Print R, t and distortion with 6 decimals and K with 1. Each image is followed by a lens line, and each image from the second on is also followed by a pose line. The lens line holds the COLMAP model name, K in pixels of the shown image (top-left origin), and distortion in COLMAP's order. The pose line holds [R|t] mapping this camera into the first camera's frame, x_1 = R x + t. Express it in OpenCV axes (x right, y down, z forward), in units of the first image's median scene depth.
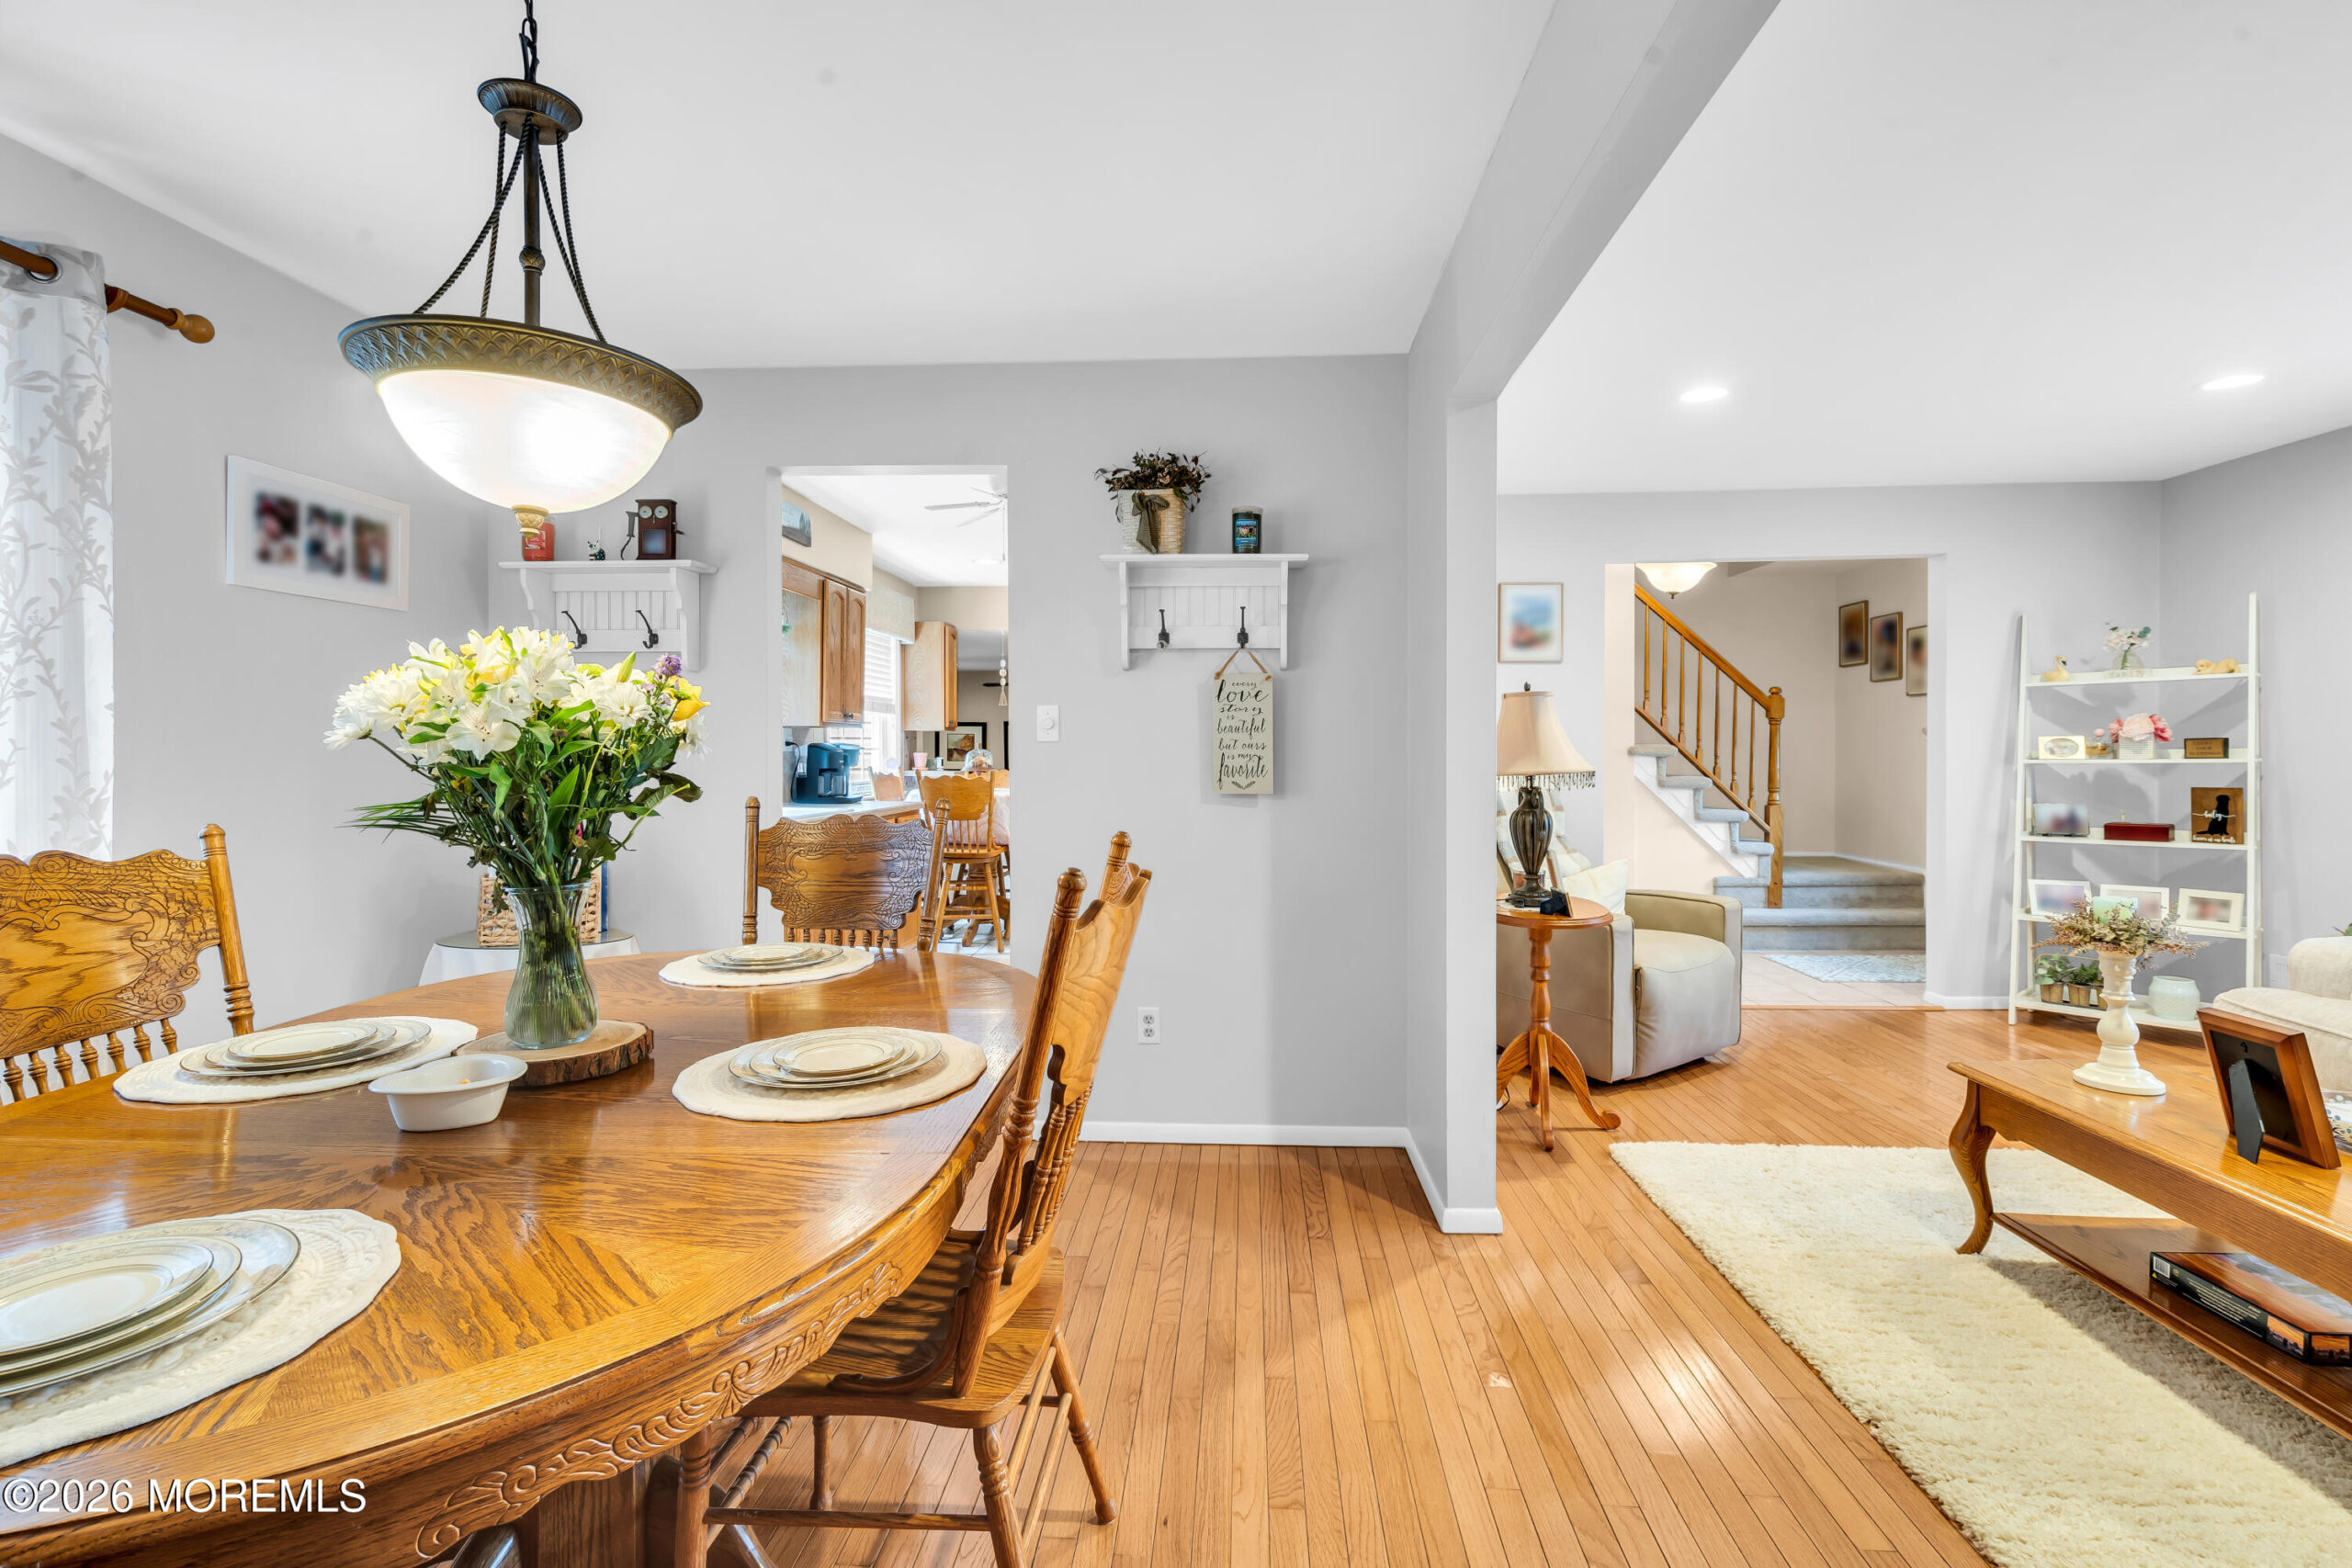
lens RADIAL K [[1078.4, 0, 1165.1], [0, 1078.4, 764.7], [0, 0, 1]] dist [-0.005775, 0.004300]
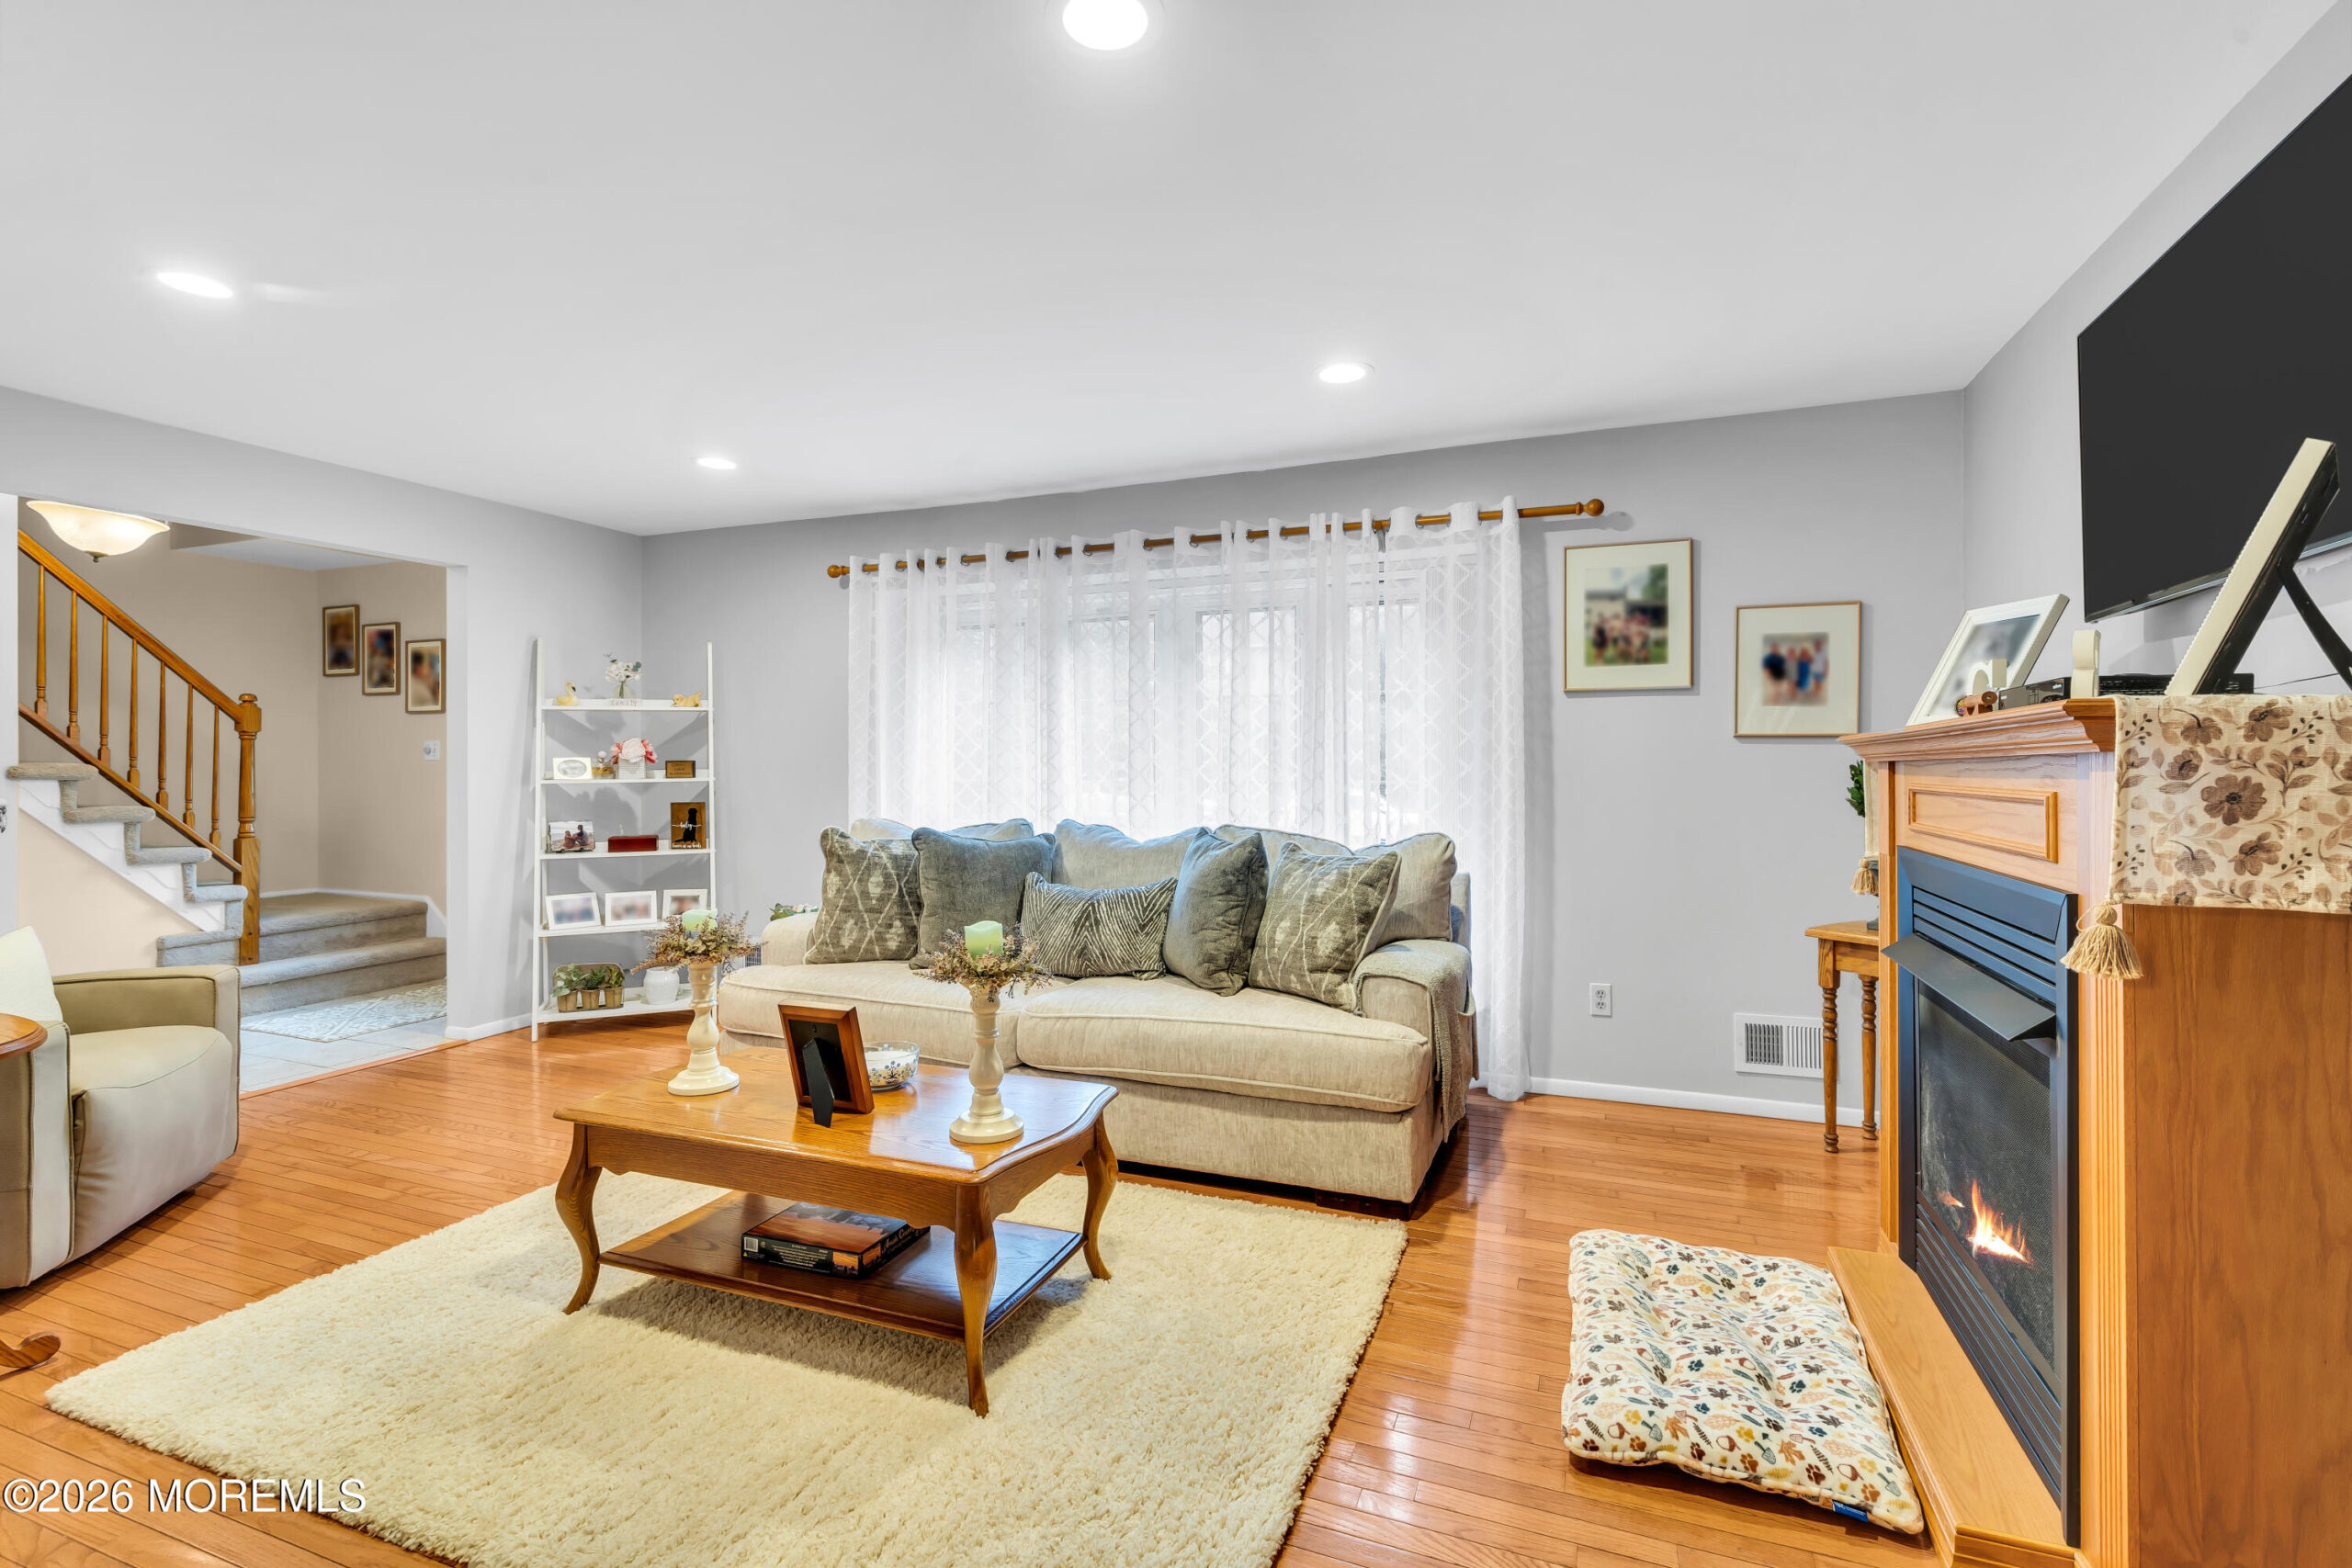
lens RADIAL K [[1078.4, 0, 1172.8], [0, 1078.4, 767.6], [0, 0, 1]] dist [-0.005775, 0.004300]
pose [[0.308781, 0.002463, 0.951130, 0.007976], [0.012768, 0.999896, -0.006734, -0.002219], [-0.951048, 0.014224, 0.308717, 0.117497]]
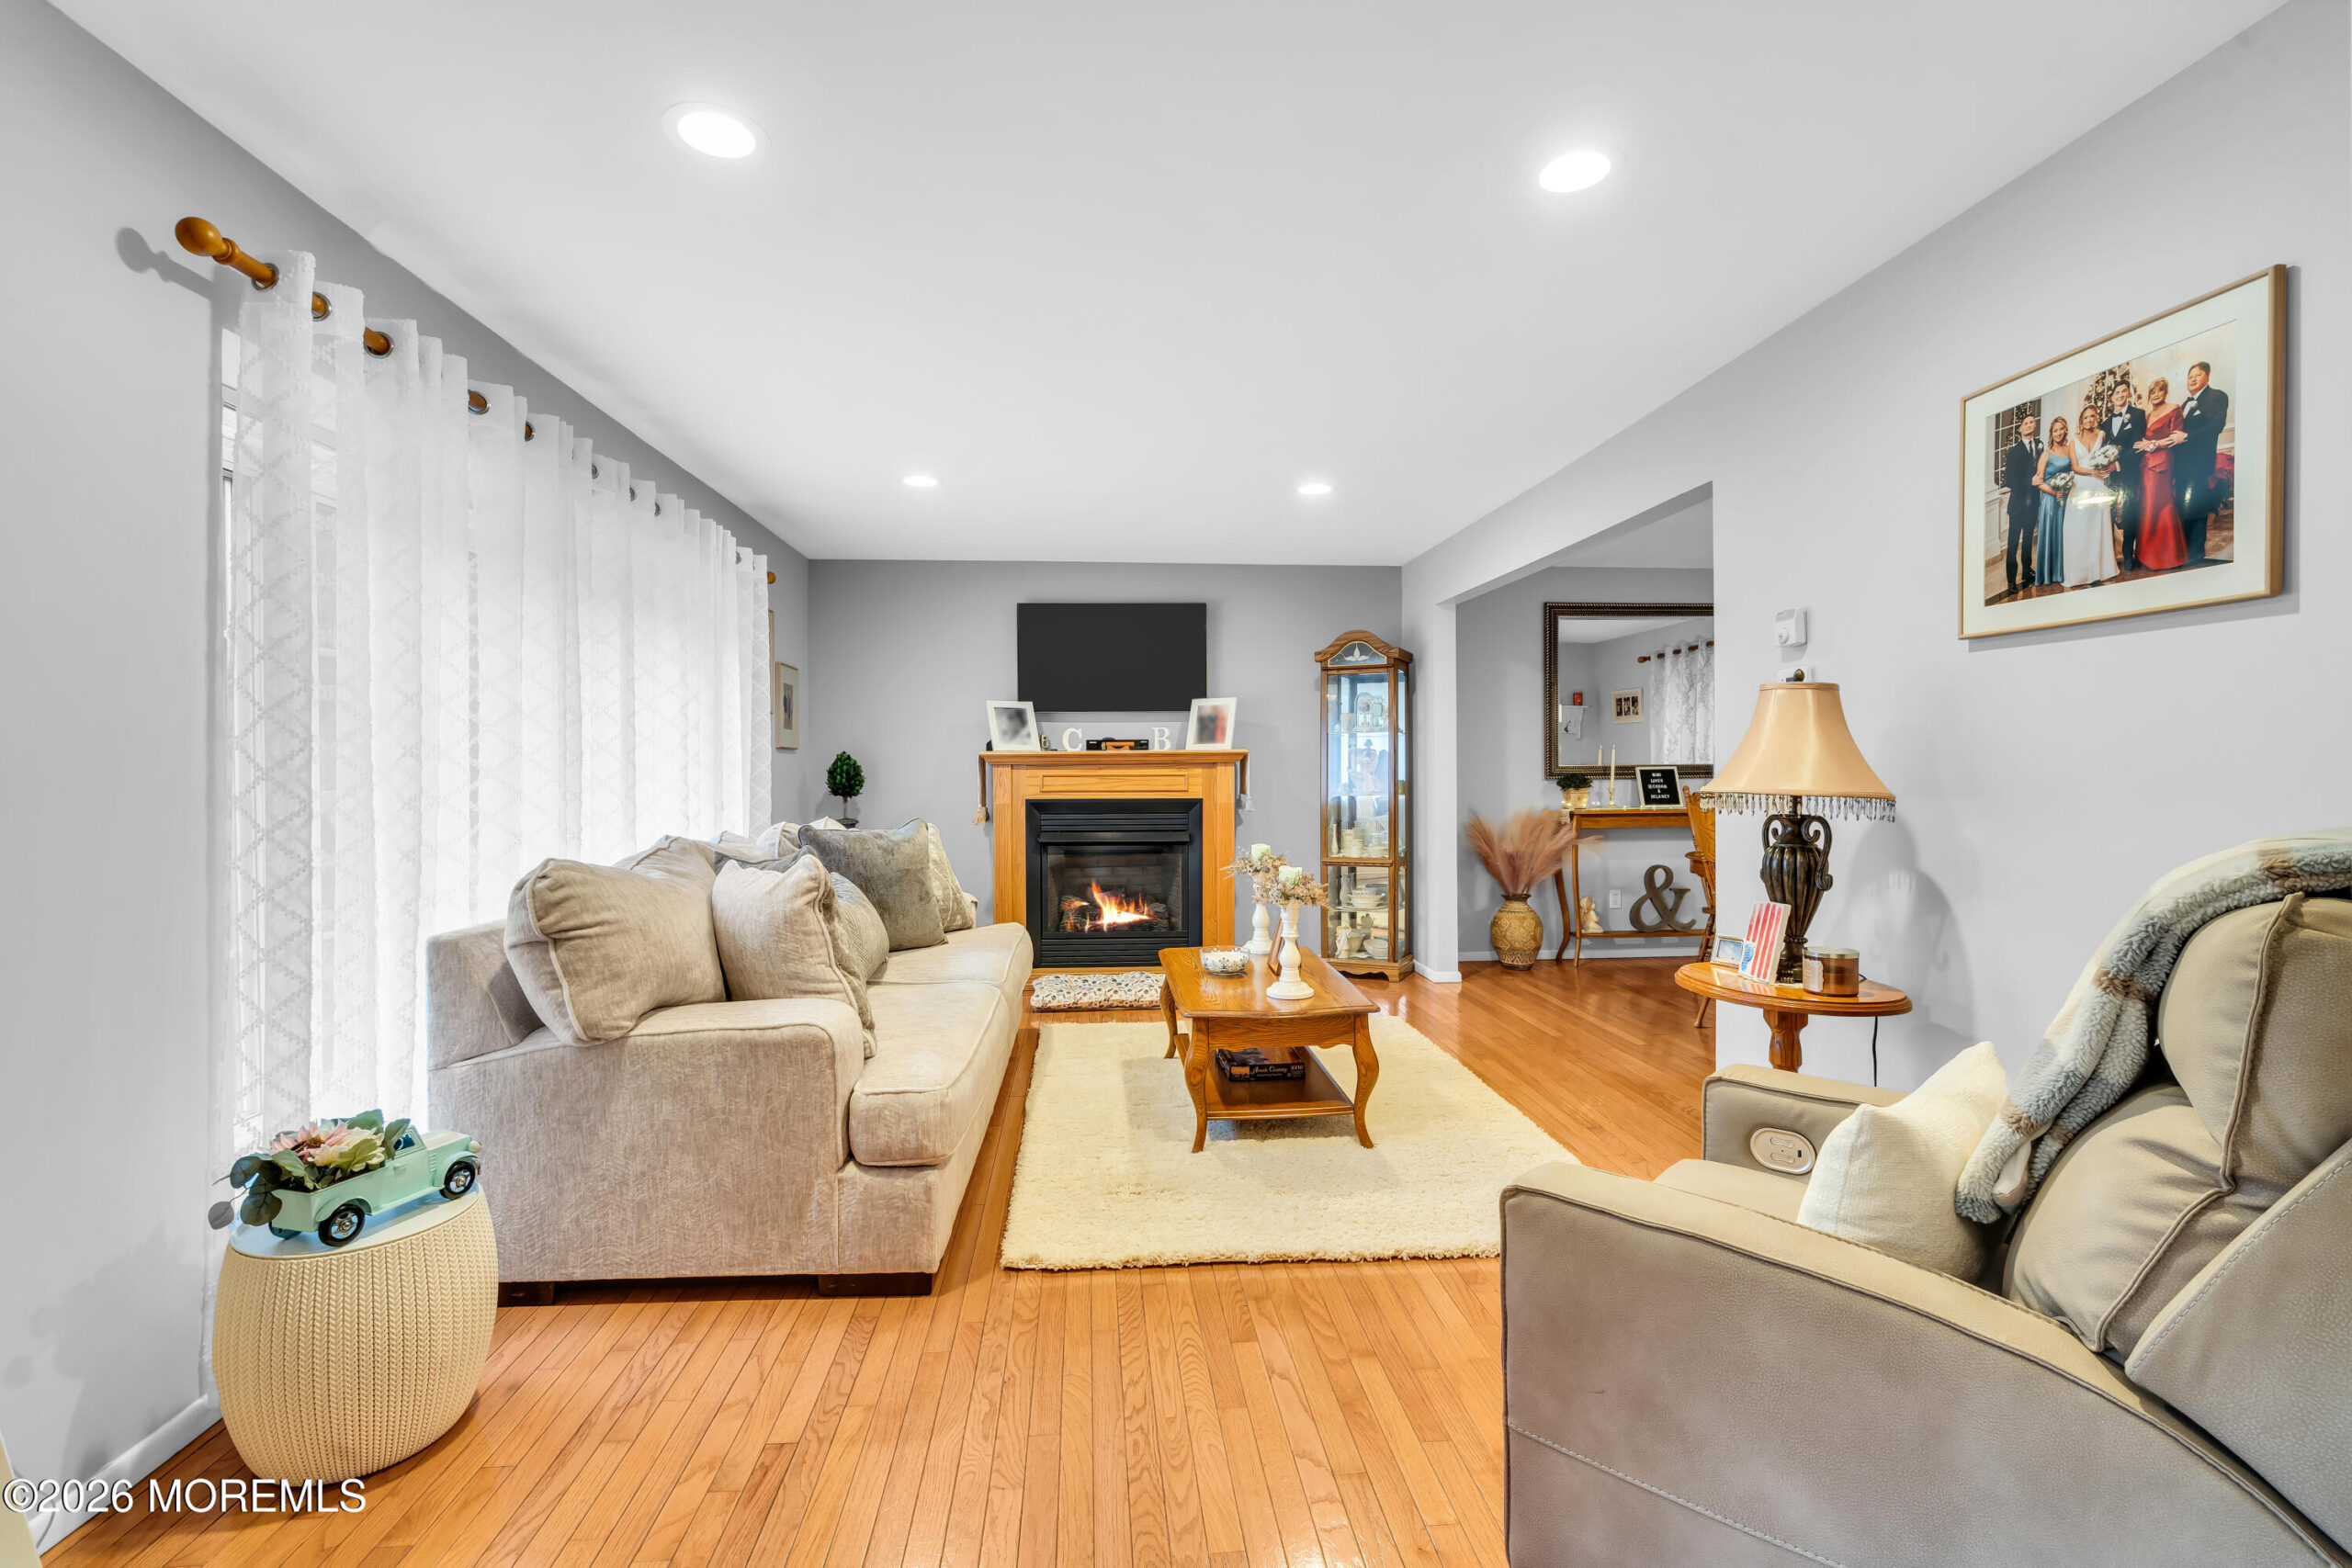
lens RADIAL K [[1078.4, 0, 1166.0], [0, 1078.4, 783.5], [0, 0, 1]] dist [-0.005775, 0.004300]
pose [[-0.986819, 0.011296, -0.161431, 0.658433], [0.006849, 0.999582, 0.028076, -0.017051], [0.161681, 0.026600, -0.986485, 1.244016]]
